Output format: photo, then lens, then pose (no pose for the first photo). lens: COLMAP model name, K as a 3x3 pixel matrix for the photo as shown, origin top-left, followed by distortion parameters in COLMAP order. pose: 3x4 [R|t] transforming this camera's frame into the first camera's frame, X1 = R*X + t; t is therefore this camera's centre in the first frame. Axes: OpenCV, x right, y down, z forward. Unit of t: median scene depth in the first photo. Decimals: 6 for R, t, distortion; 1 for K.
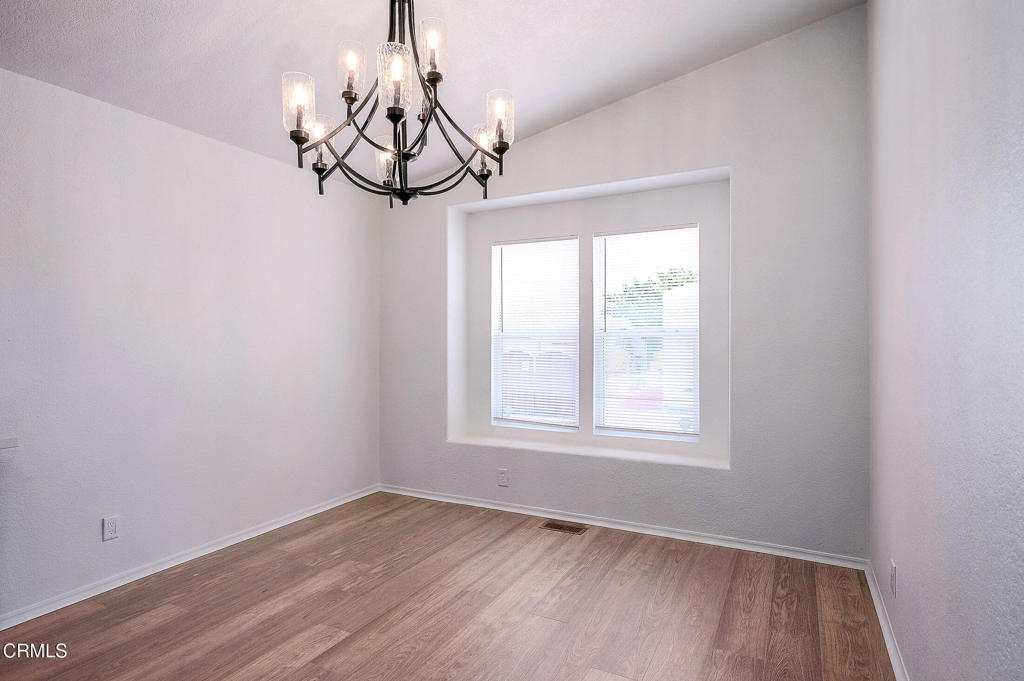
lens RADIAL K [[543.1, 0, 515.3], [0, 543.1, 337.9], [0, 0, 1]] dist [0.005607, 0.000473]
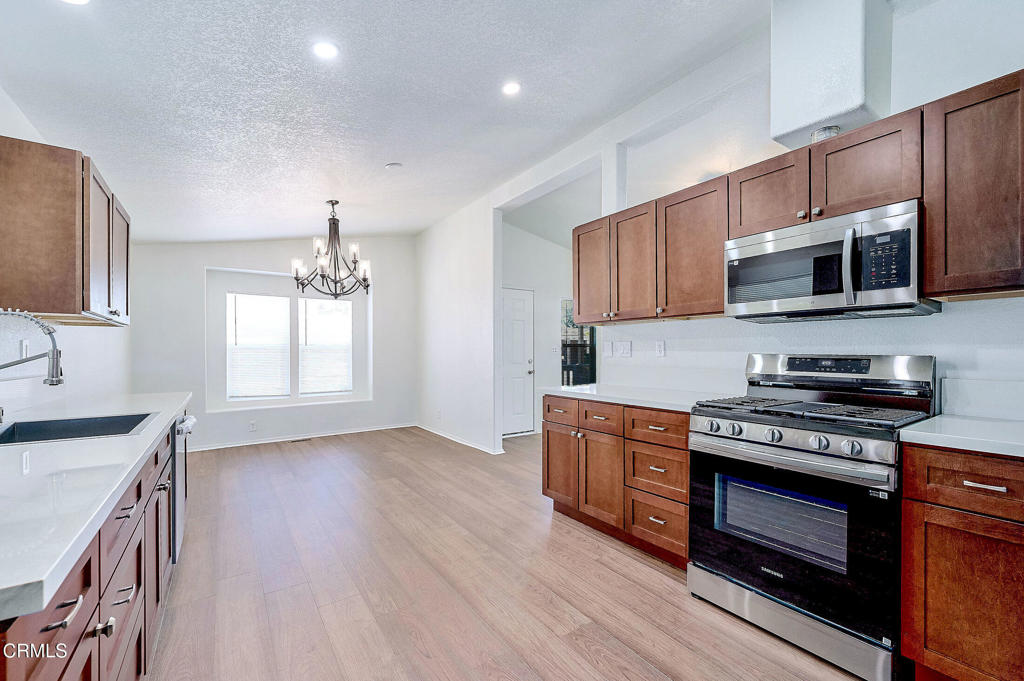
lens RADIAL K [[412.3, 0, 516.3], [0, 412.3, 355.7], [0, 0, 1]] dist [-0.000012, 0.001050]
pose [[0.464662, -0.011333, 0.885416, -0.964264], [0.006521, 0.999935, 0.009377, 0.020049], [-0.885464, 0.001417, 0.464705, -0.476476]]
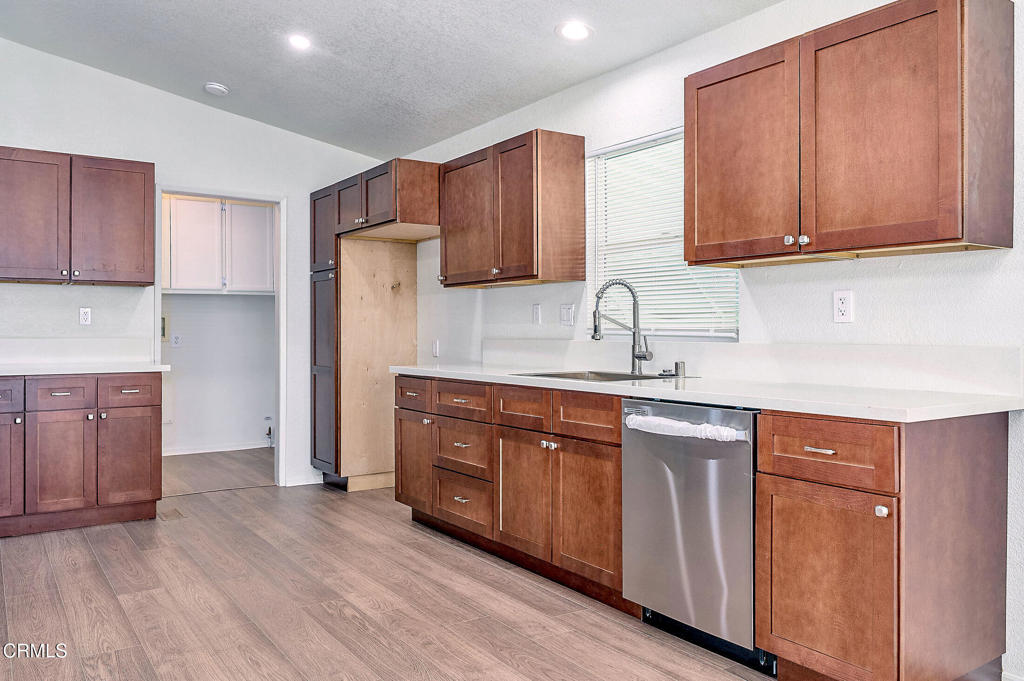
lens RADIAL K [[792.0, 0, 520.7], [0, 792.0, 325.2], [0, 0, 1]] dist [0.001182, -0.007926]
pose [[-0.477568, -0.009257, -0.878546, 0.164085], [-0.003041, 0.999956, -0.008883, 0.042845], [0.878590, -0.001570, -0.477575, 0.580998]]
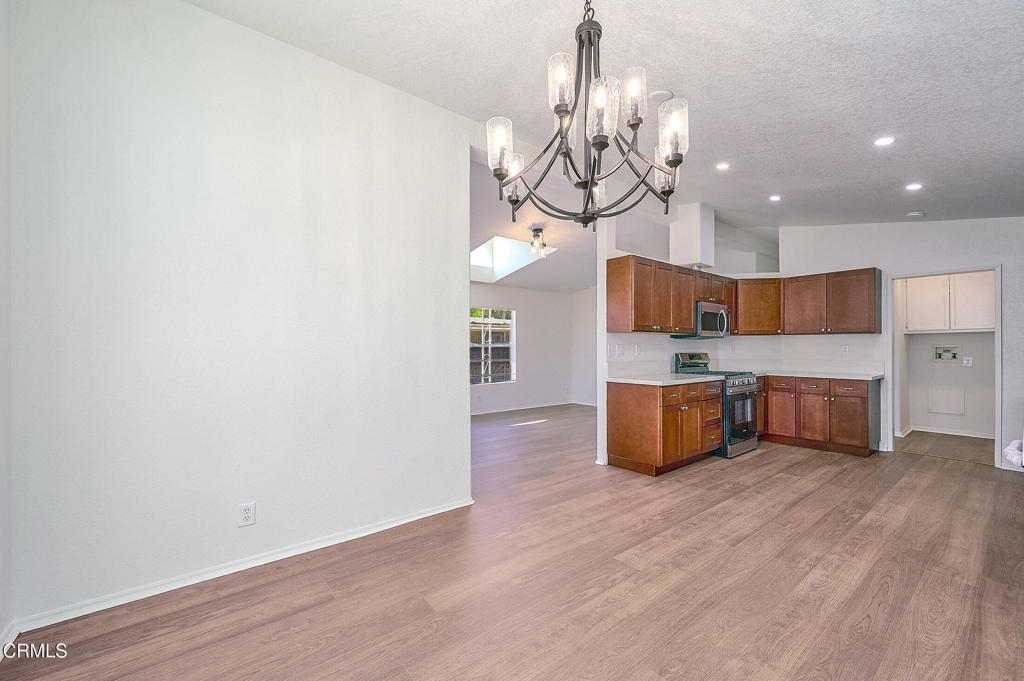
lens RADIAL K [[412.3, 0, 512.4], [0, 412.3, 346.8], [0, 0, 1]] dist [-0.000012, 0.001050]
pose [[-0.910085, -0.000723, 0.414420, -0.244048], [-0.000021, 0.999999, 0.001697, 0.002454], [-0.414421, 0.001536, -0.910084, 1.079912]]
